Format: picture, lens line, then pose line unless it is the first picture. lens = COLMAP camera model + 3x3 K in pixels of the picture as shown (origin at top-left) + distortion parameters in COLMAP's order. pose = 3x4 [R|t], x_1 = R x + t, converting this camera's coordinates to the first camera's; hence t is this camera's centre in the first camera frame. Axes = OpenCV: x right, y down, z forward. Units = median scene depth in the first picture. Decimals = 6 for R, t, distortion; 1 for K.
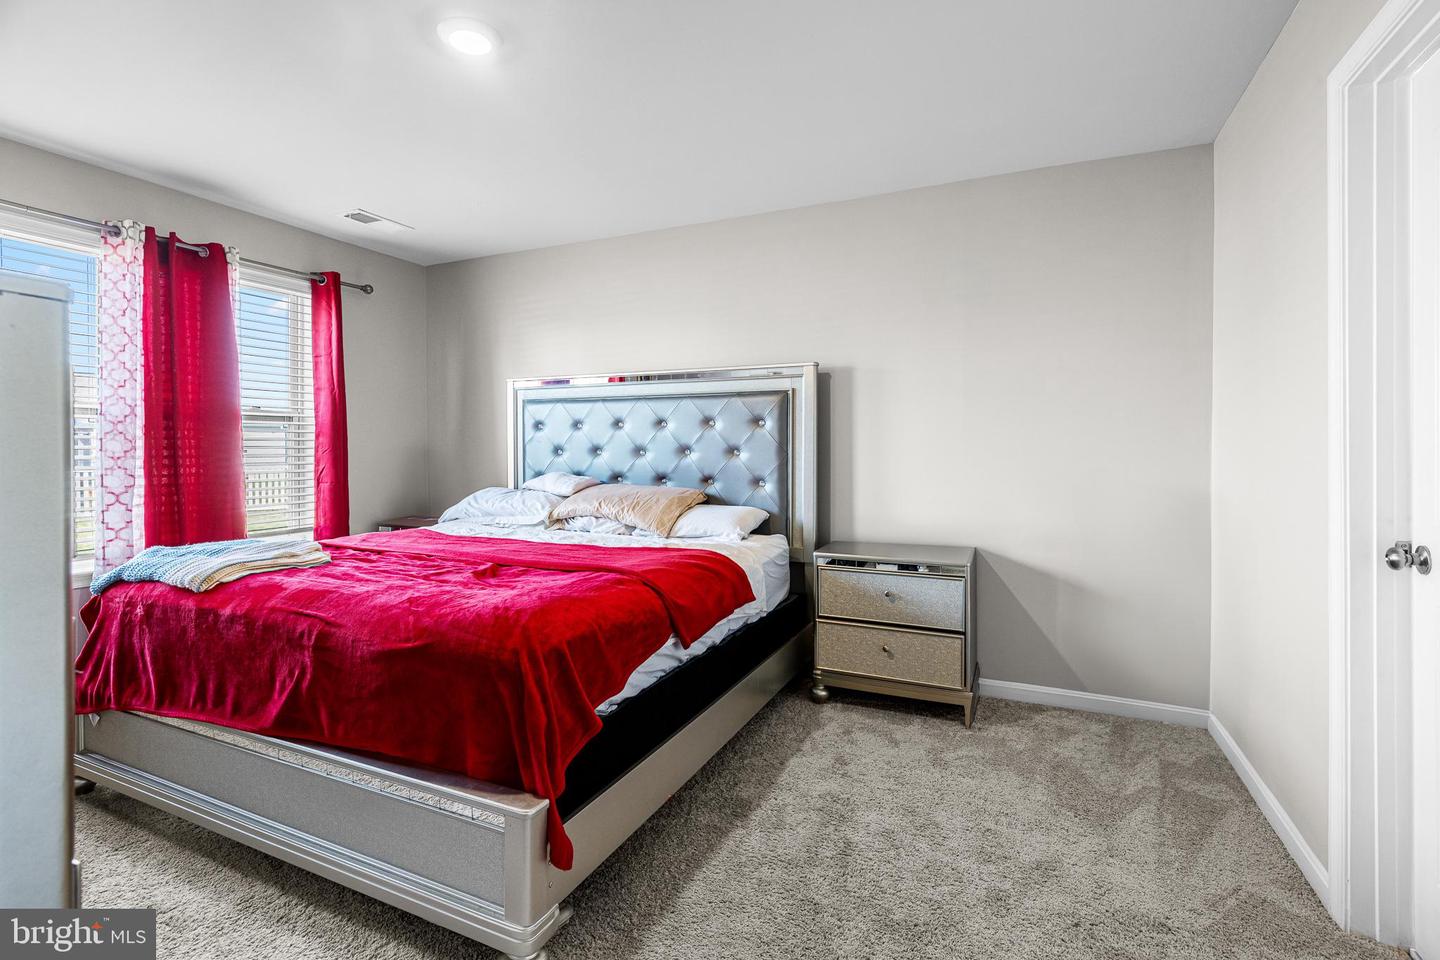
lens RADIAL K [[665.7, 0, 722.2], [0, 665.7, 454.0], [0, 0, 1]] dist [-0.002203, -0.000184]
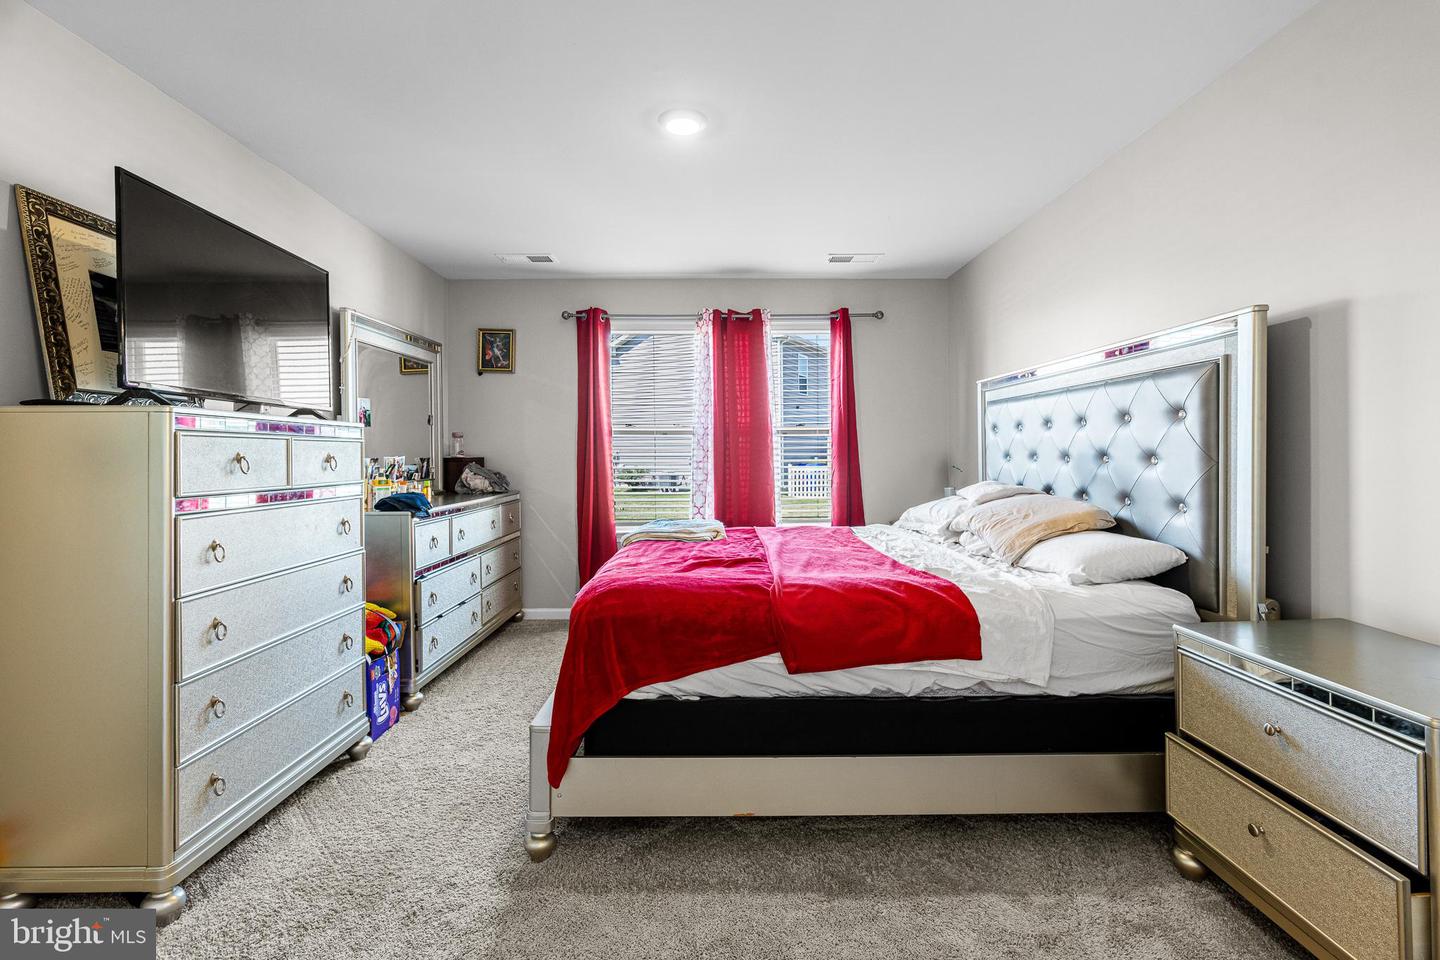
lens RADIAL K [[665.7, 0, 722.2], [0, 665.7, 454.0], [0, 0, 1]] dist [-0.002203, -0.000184]
pose [[0.426603, -0.001859, -0.904437, 0.465337], [-0.002712, 0.999991, -0.003335, -0.005437], [0.904435, 0.003876, 0.426594, 0.327141]]
